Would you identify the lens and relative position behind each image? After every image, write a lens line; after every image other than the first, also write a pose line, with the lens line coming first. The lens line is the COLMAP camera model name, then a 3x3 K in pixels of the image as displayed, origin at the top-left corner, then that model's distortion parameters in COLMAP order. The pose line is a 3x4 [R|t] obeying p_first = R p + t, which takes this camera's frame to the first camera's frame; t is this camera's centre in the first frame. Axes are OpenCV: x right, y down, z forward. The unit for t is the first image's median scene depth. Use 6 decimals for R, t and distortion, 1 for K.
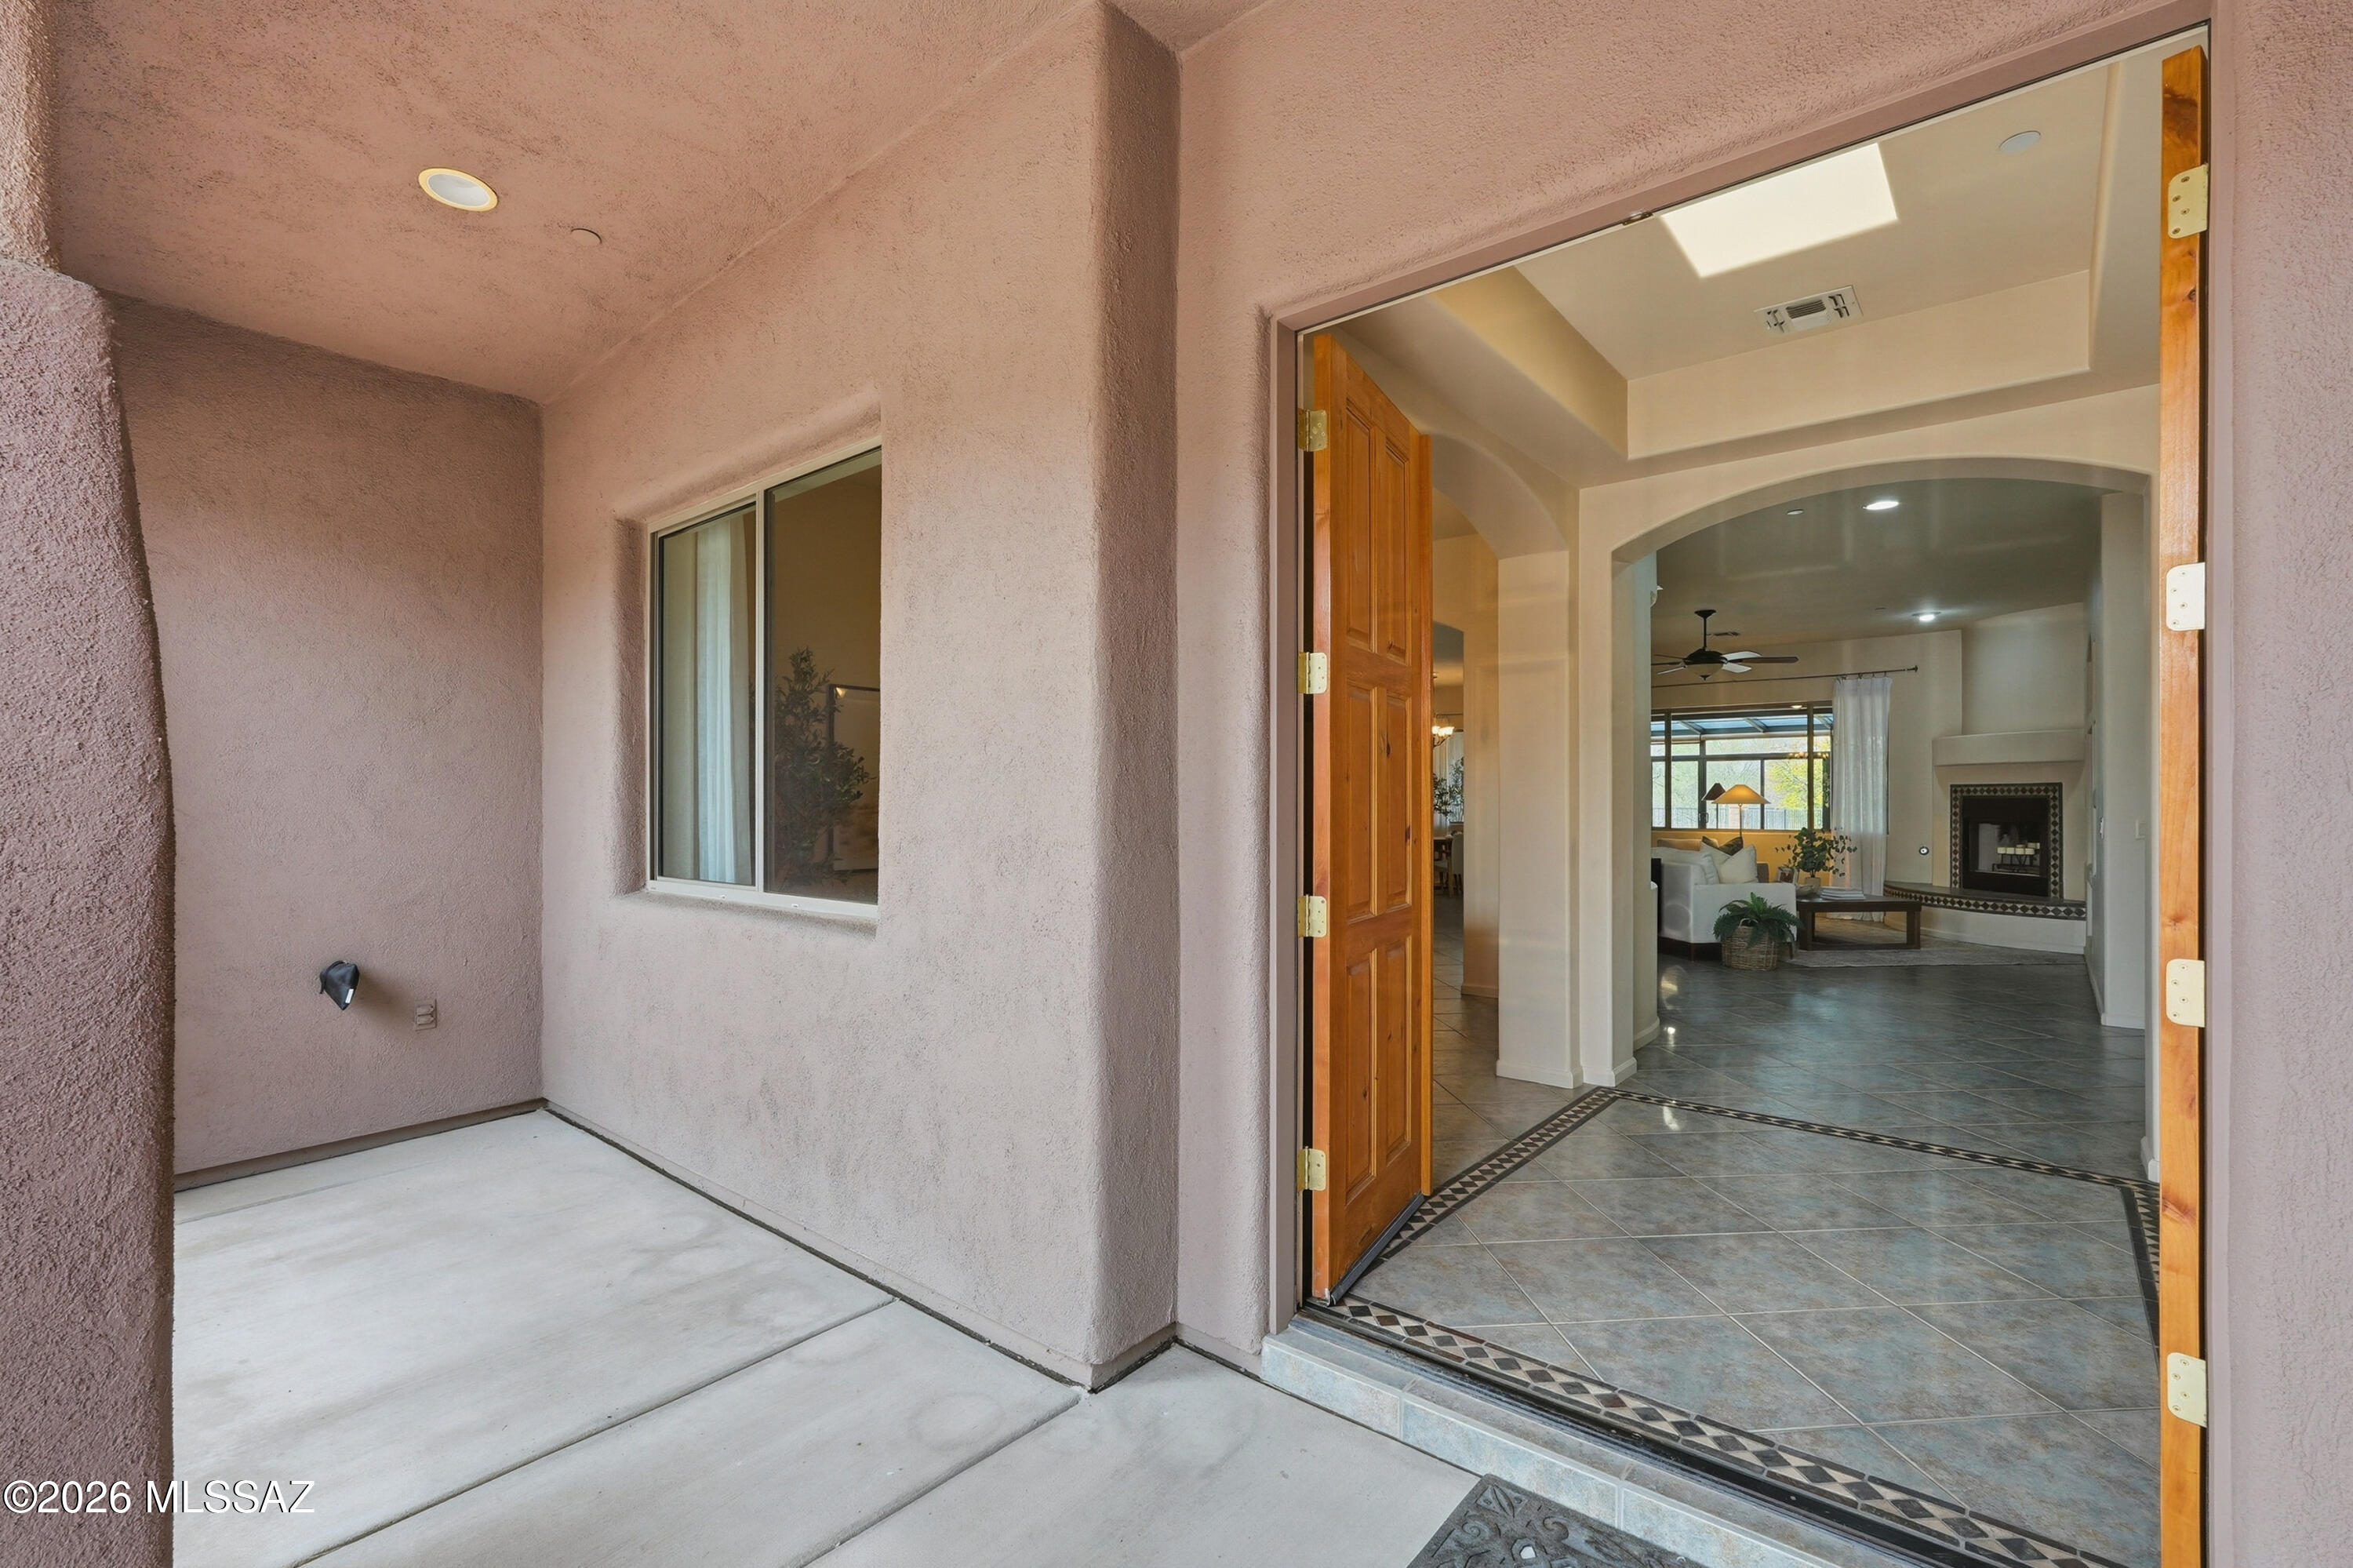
lens RADIAL K [[1041.0, 0, 1167.7], [0, 1041.0, 793.6], [0, 0, 1]] dist [-0.000602, 0.000131]
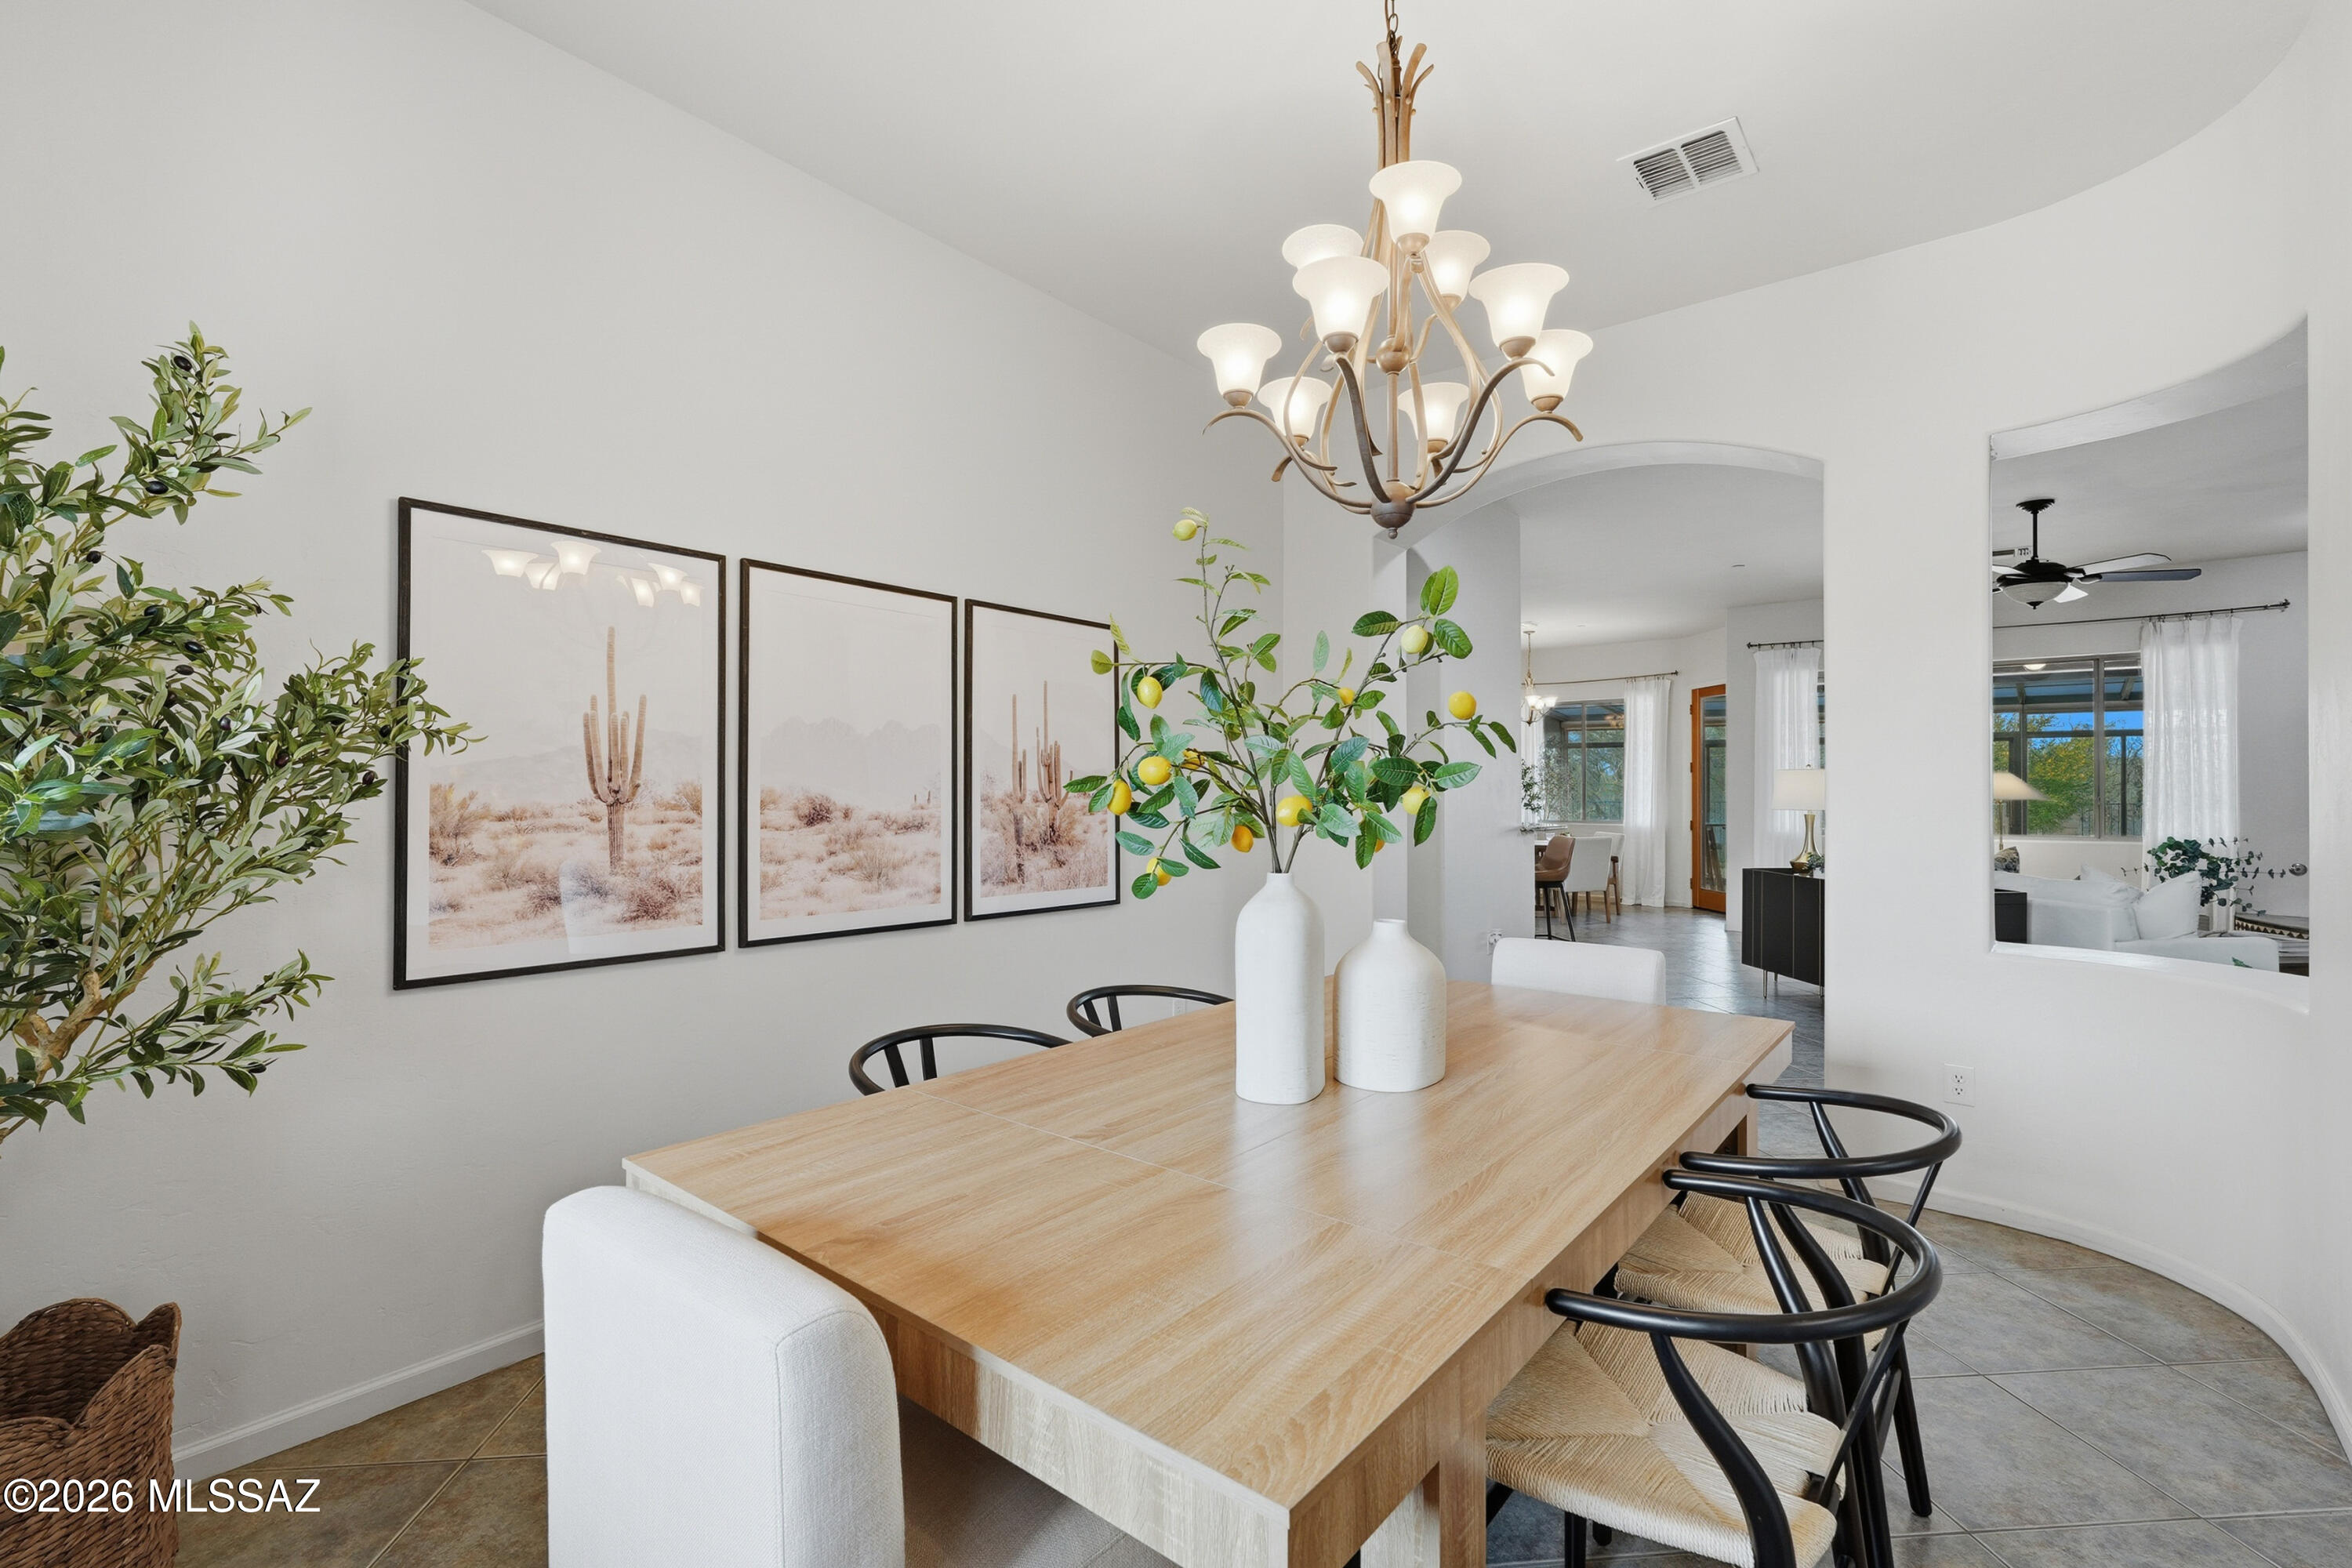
lens RADIAL K [[1038.3, 0, 1177.0], [0, 1038.3, 778.1], [0, 0, 1]] dist [-0.001440, 0.000357]
pose [[0.999911, 0.002270, 0.013156, -0.024101], [-0.002179, 0.999974, -0.006882, 0.001123], [-0.013171, 0.006853, 0.999890, 0.384192]]
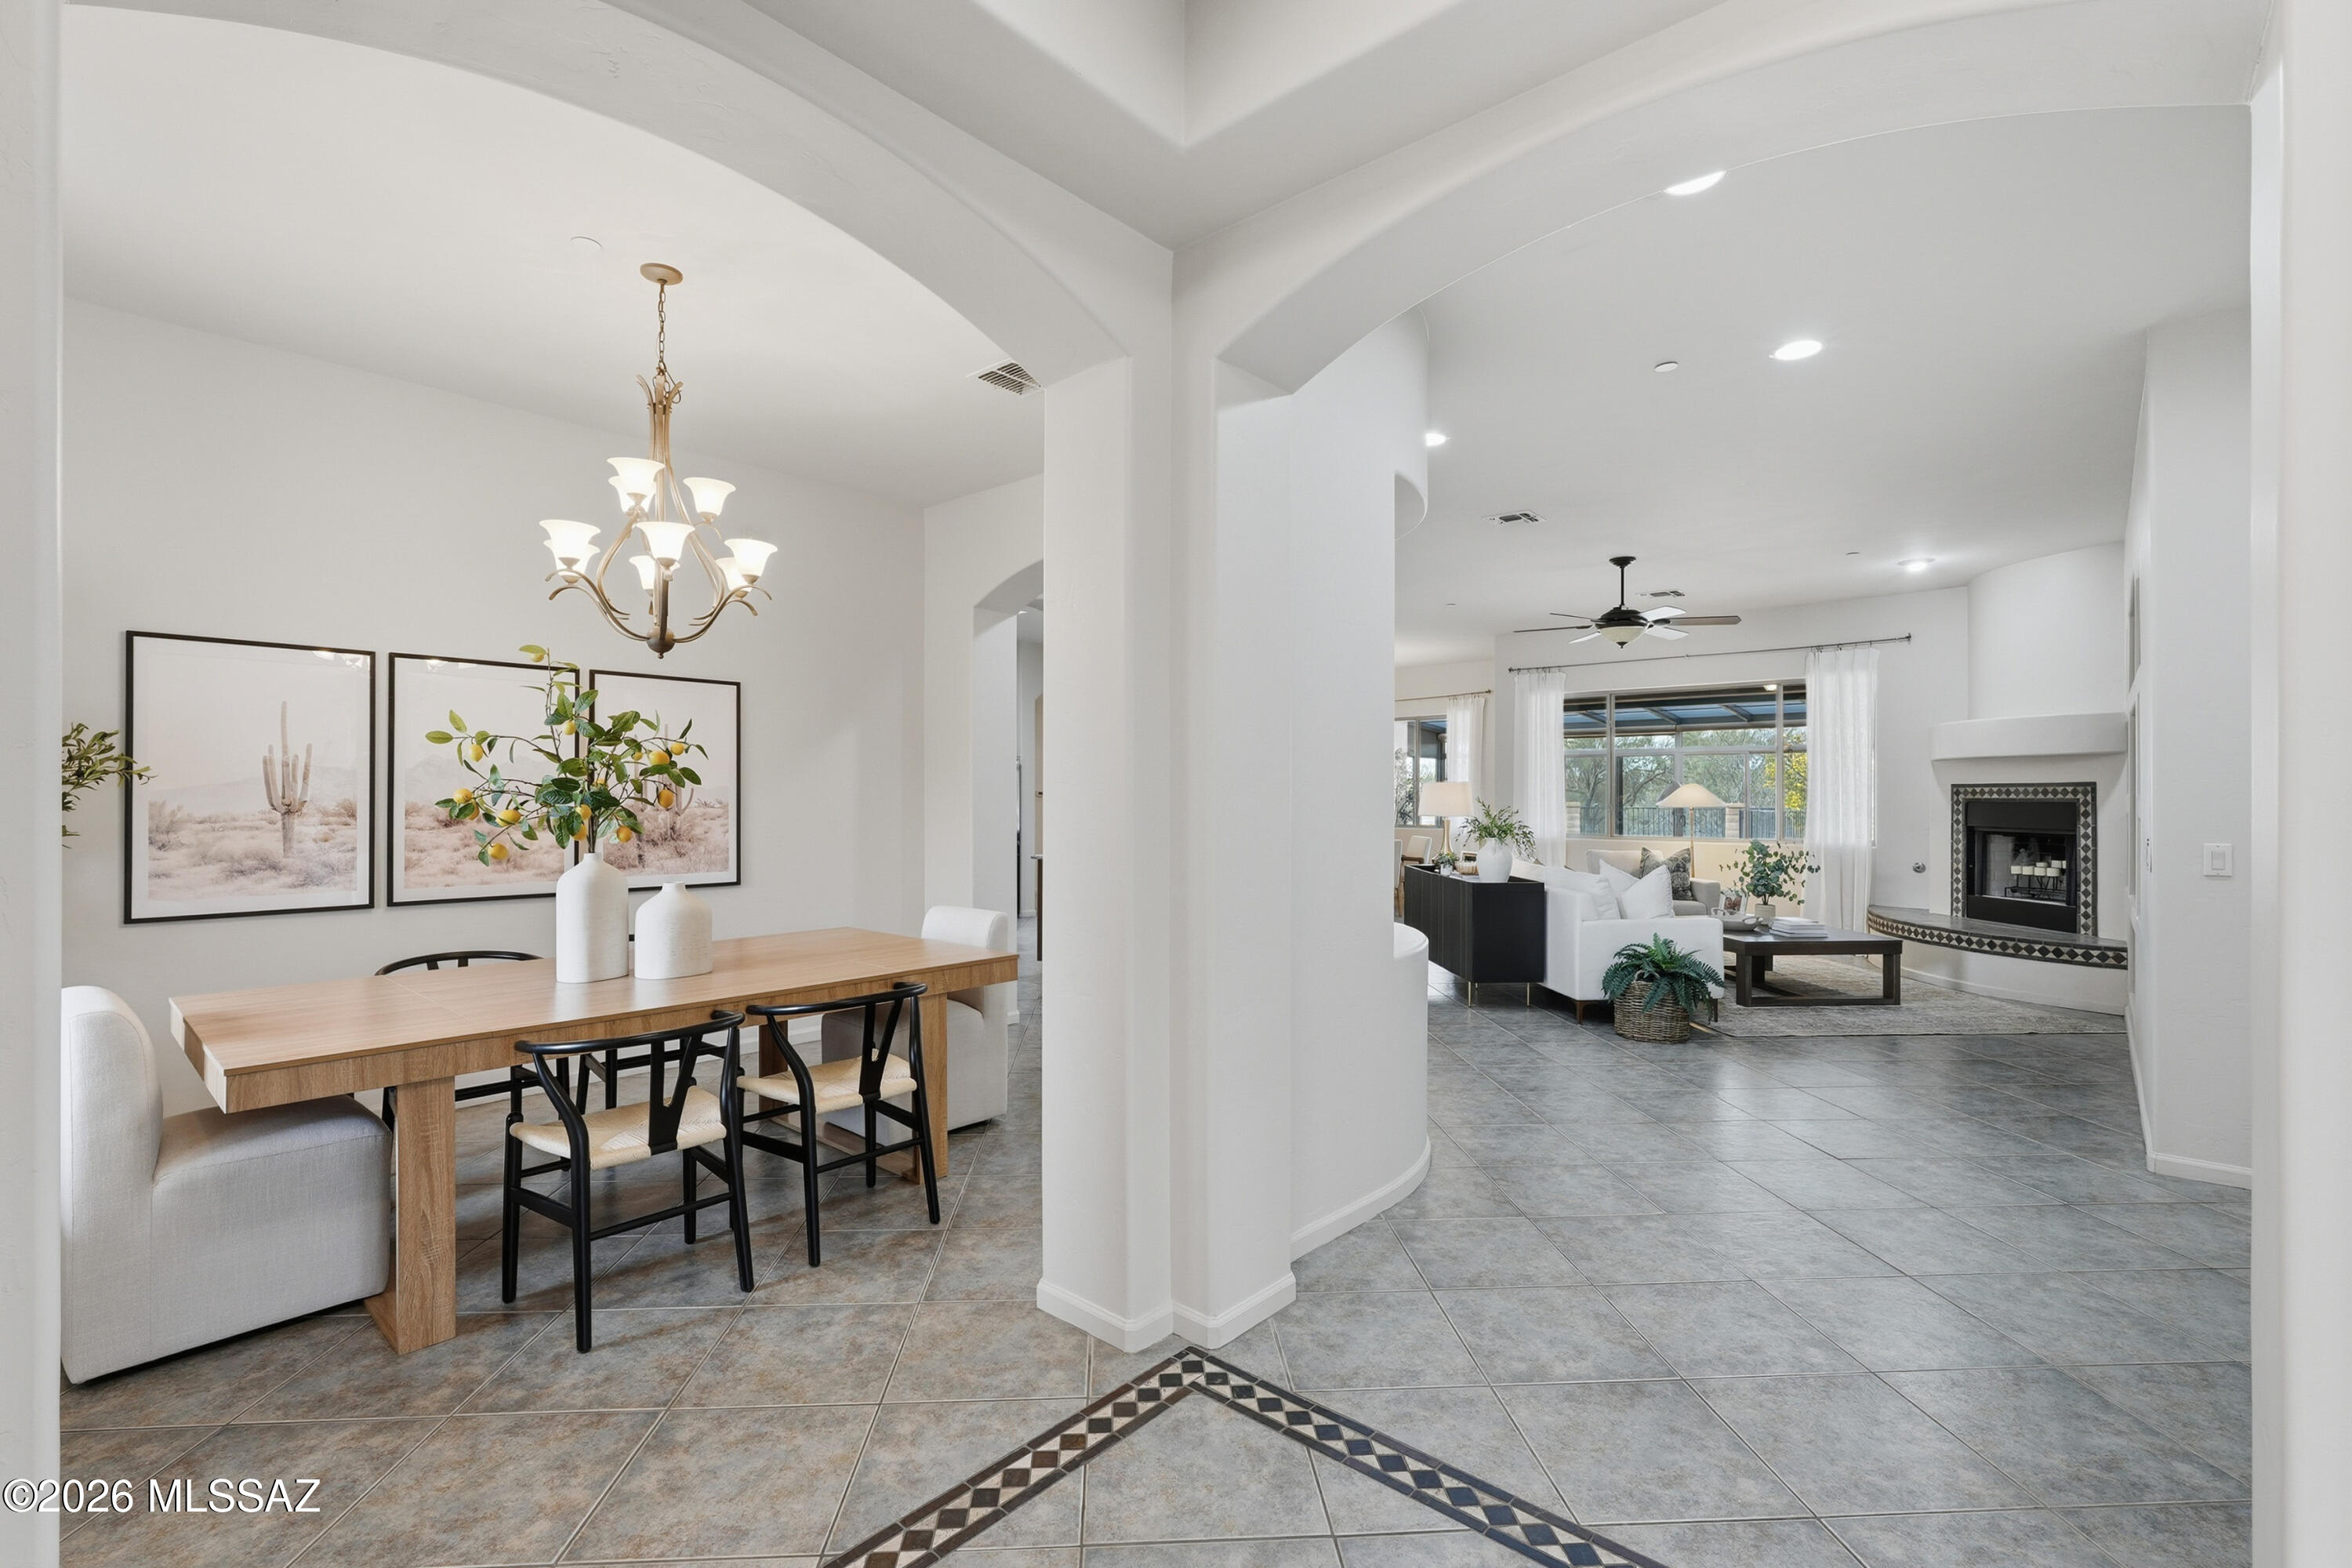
lens RADIAL K [[1037.7, 0, 1176.0], [0, 1037.7, 784.0], [0, 0, 1]] dist [-0.001249, 0.000755]
pose [[0.999707, 0.000951, -0.024175, 0.213947], [-0.001104, 0.999980, -0.006305, -0.003343], [0.024168, 0.006329, 0.999688, 0.235196]]
